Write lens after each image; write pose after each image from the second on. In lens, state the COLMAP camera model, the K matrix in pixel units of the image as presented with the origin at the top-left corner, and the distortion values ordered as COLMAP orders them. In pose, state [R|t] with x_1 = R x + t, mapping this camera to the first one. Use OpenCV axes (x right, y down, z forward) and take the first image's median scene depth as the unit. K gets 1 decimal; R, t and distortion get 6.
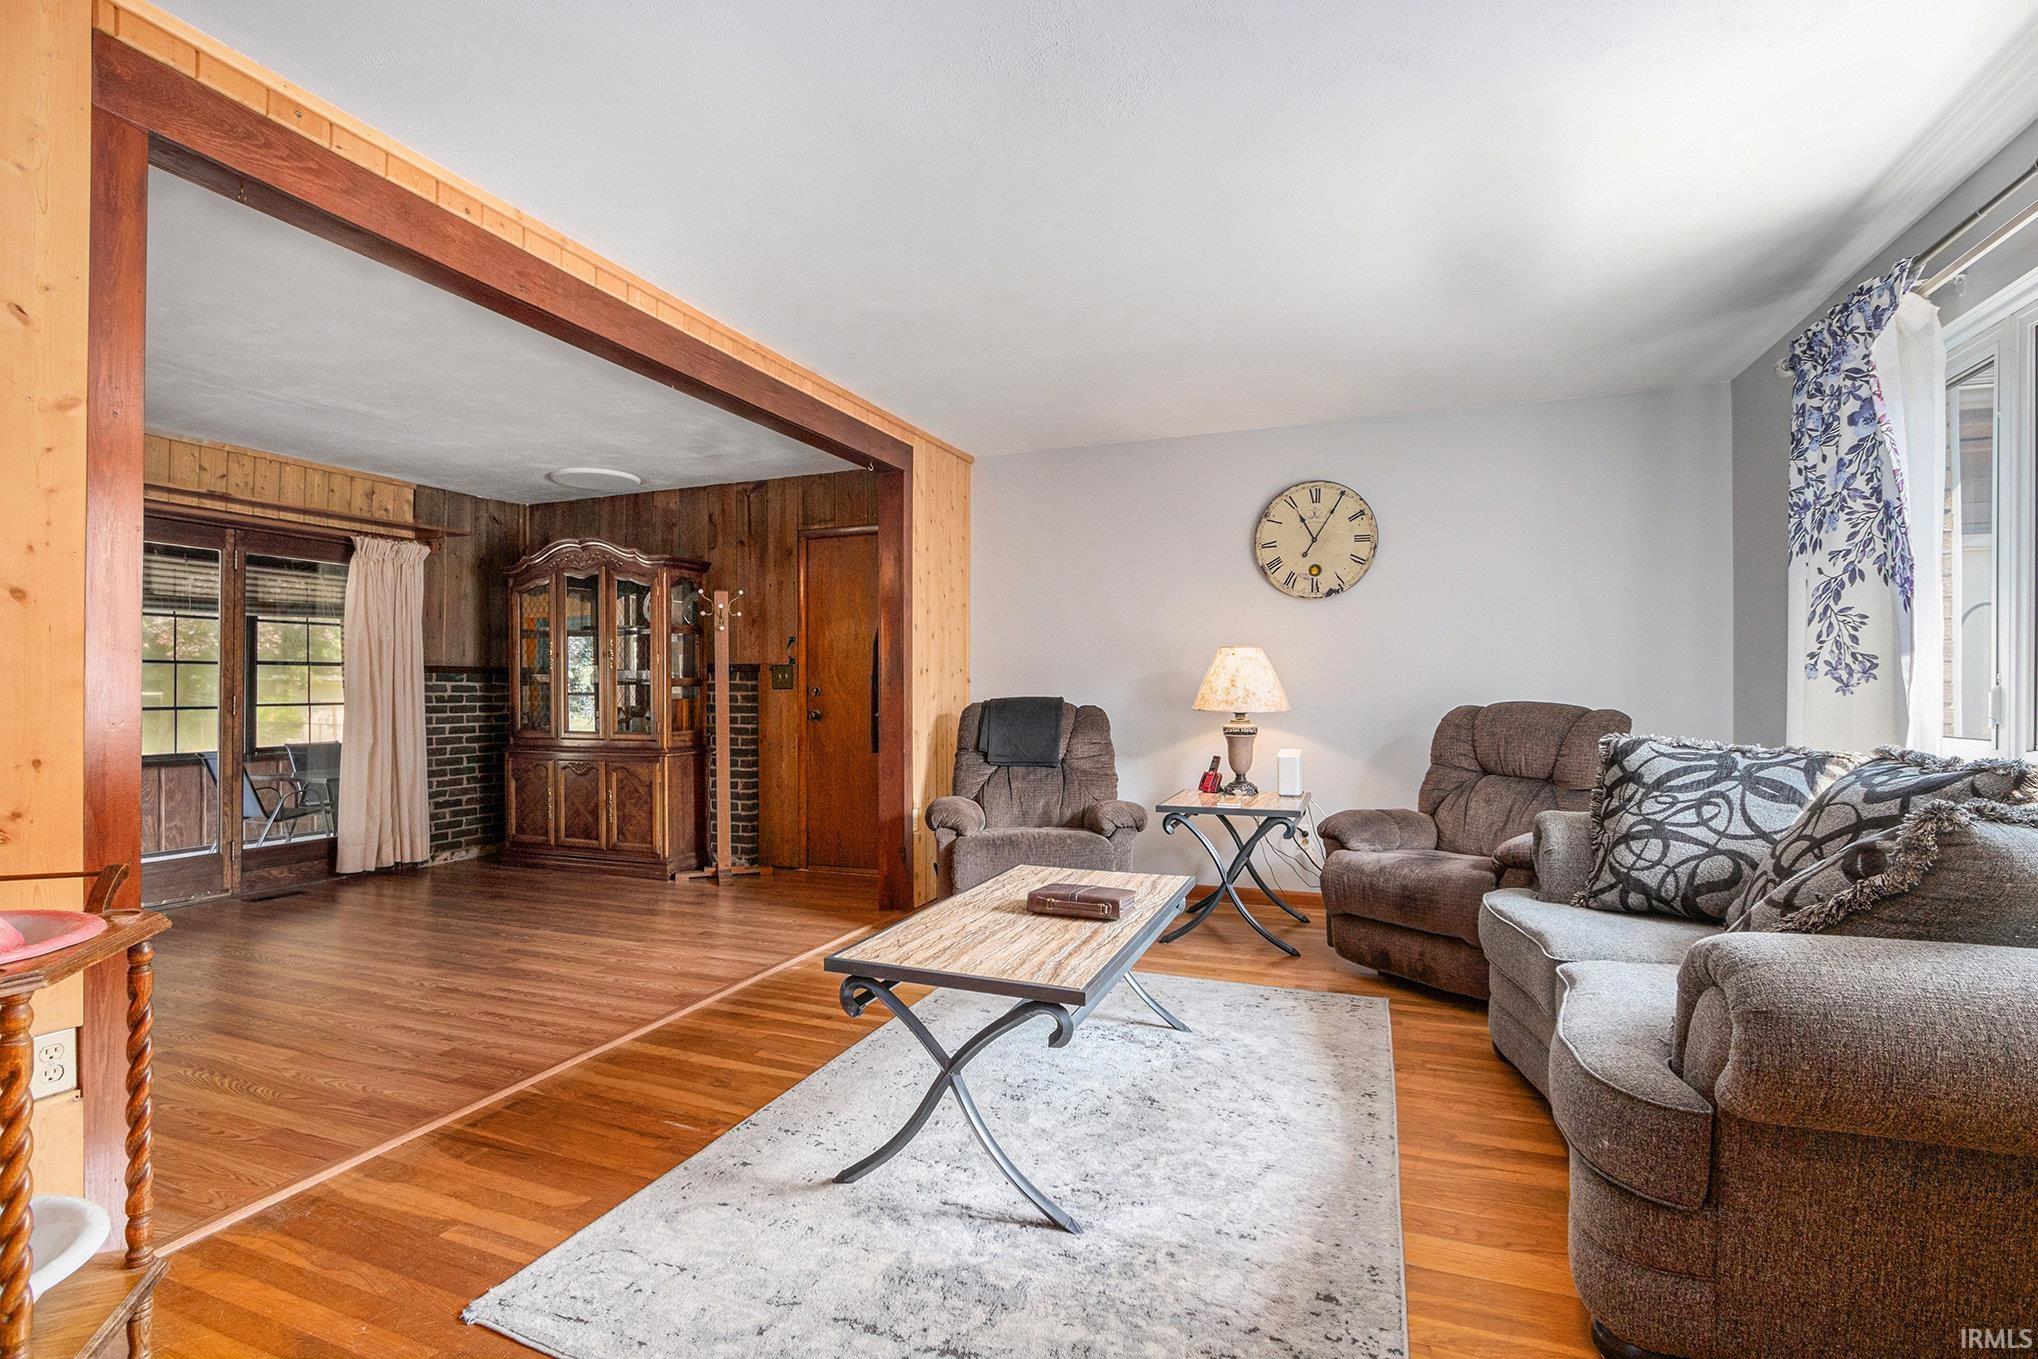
lens RADIAL K [[931.9, 0, 1011.1], [0, 931.9, 690.4], [0, 0, 1]] dist [-0.013194, 0.001614]
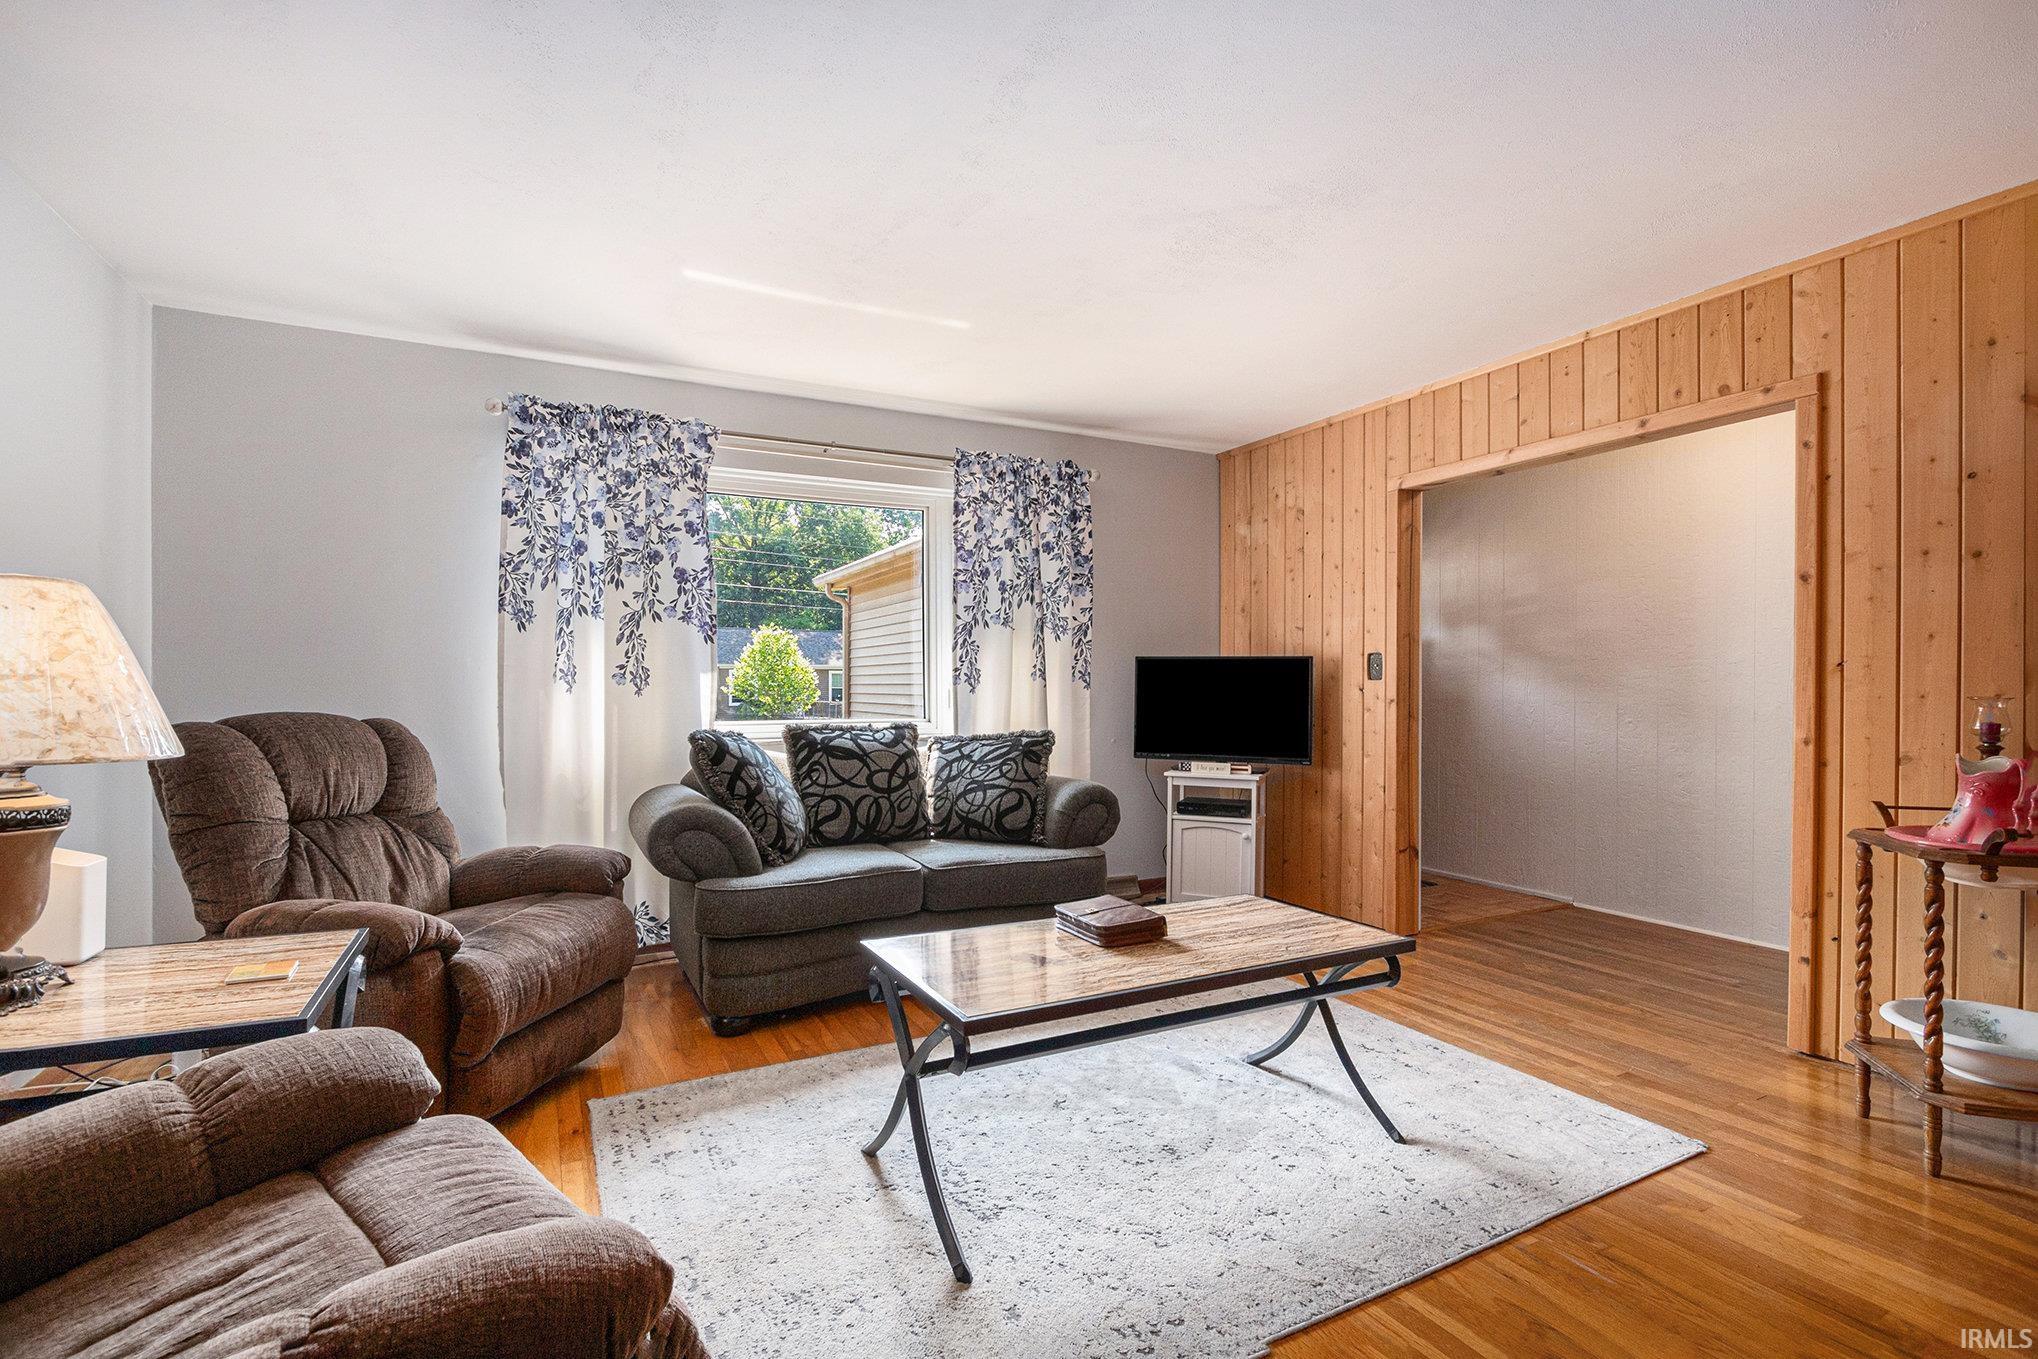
lens RADIAL K [[931.9, 0, 1014.2], [0, 931.9, 691.6], [0, 0, 1]] dist [-0.013194, 0.001614]
pose [[-0.752458, 0.003094, 0.658633, -0.254998], [0.001181, 0.999994, -0.003348, -0.000867], [-0.658639, -0.001742, -0.752457, 0.959508]]
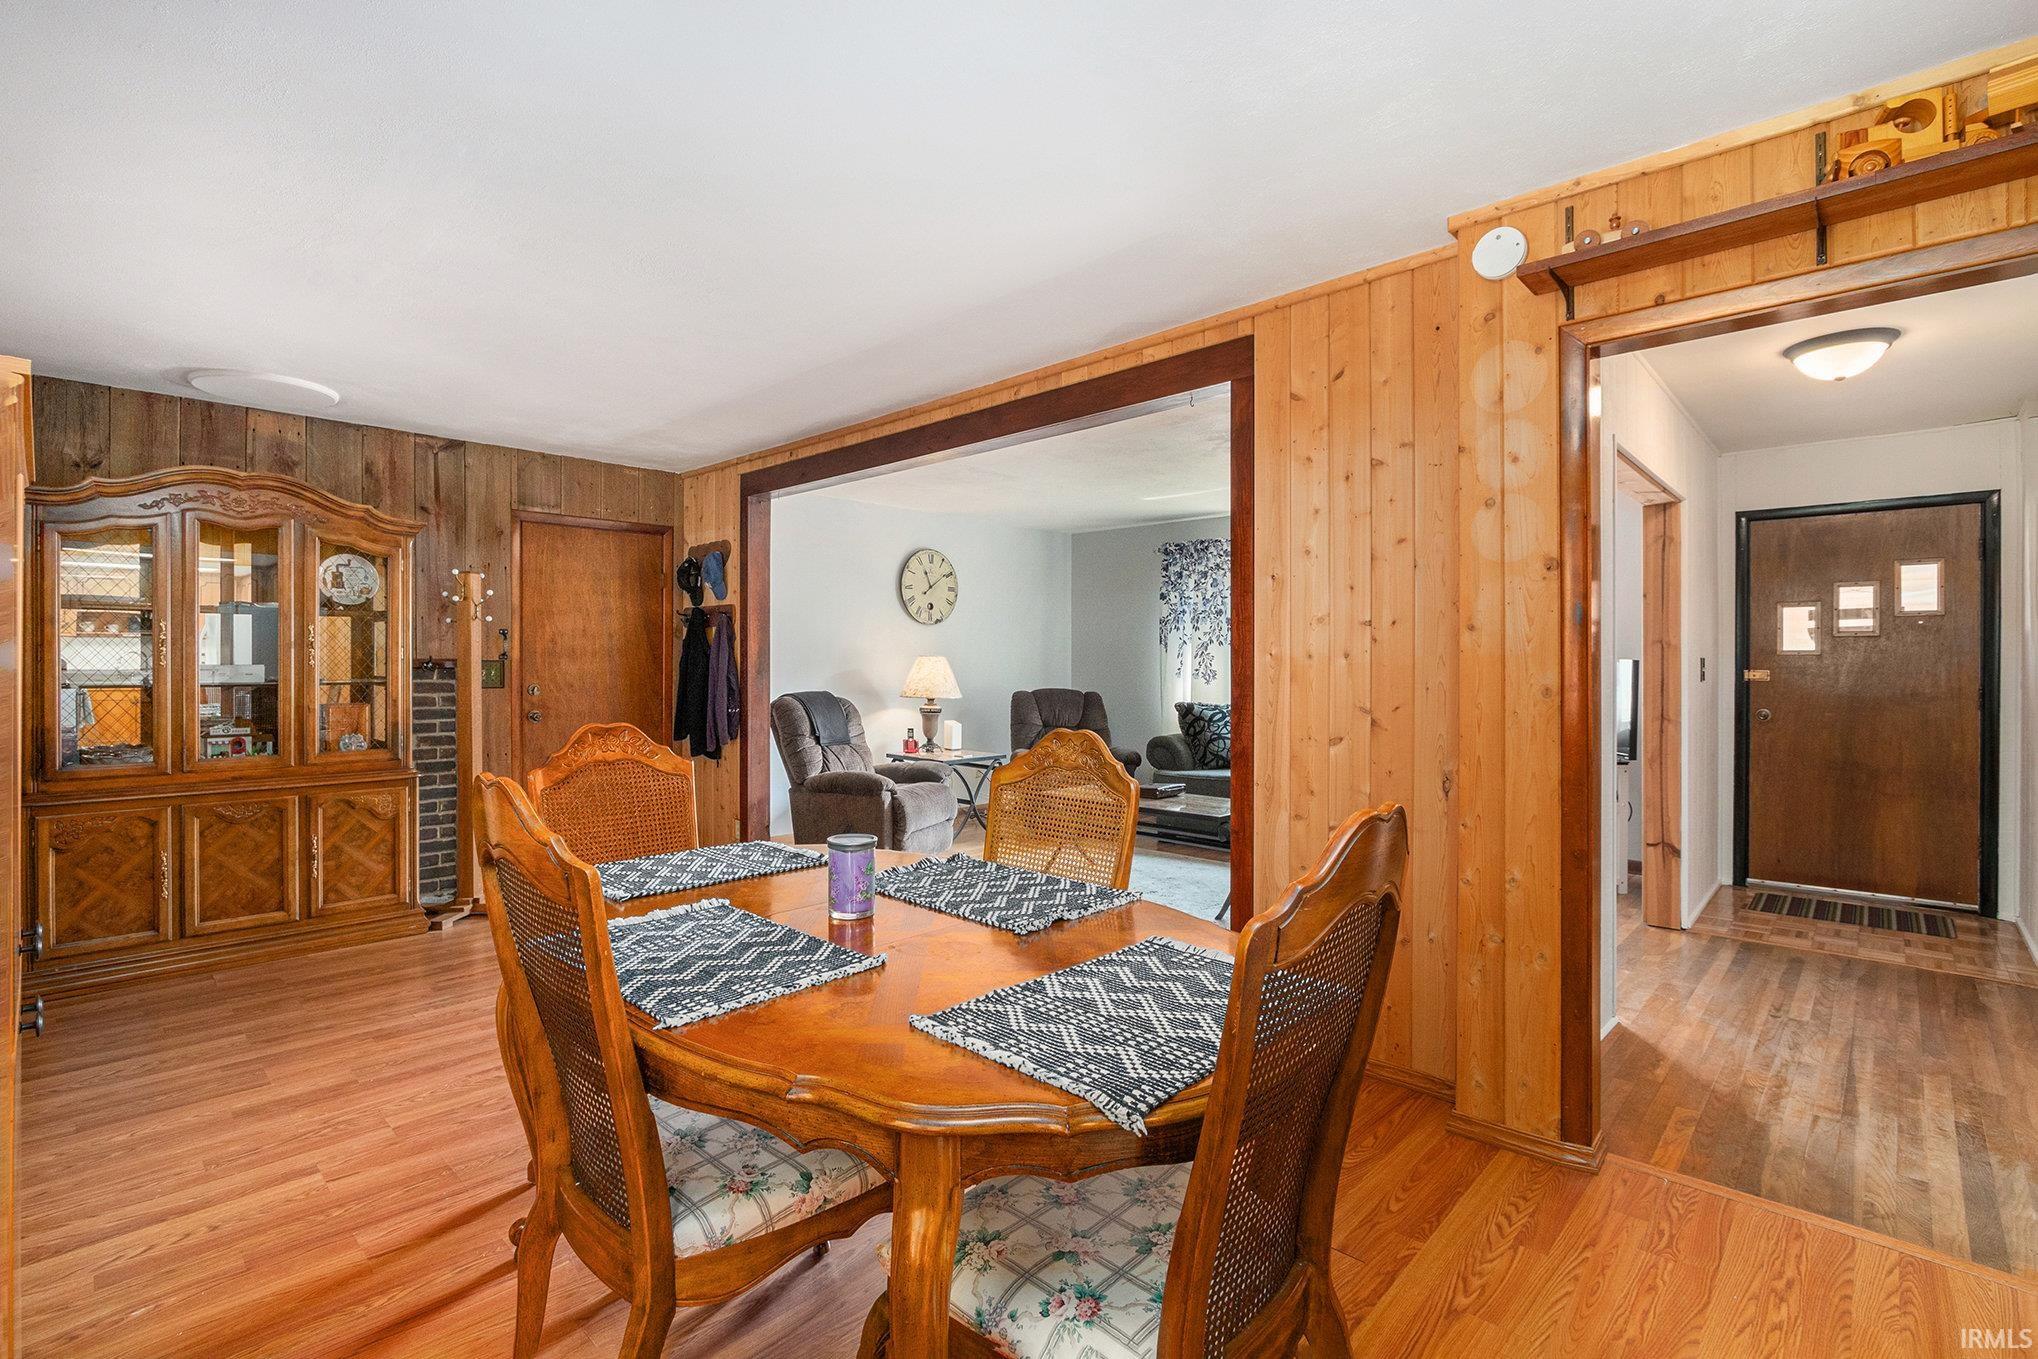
lens RADIAL K [[931.9, 0, 1016.5], [0, 931.9, 666.1], [0, 0, 1]] dist [-0.013194, 0.001614]
pose [[0.372803, -0.001023, 0.927910, -1.086965], [-0.003579, 0.999990, 0.002540, -0.032957], [-0.927904, -0.004268, 0.372795, 0.278484]]
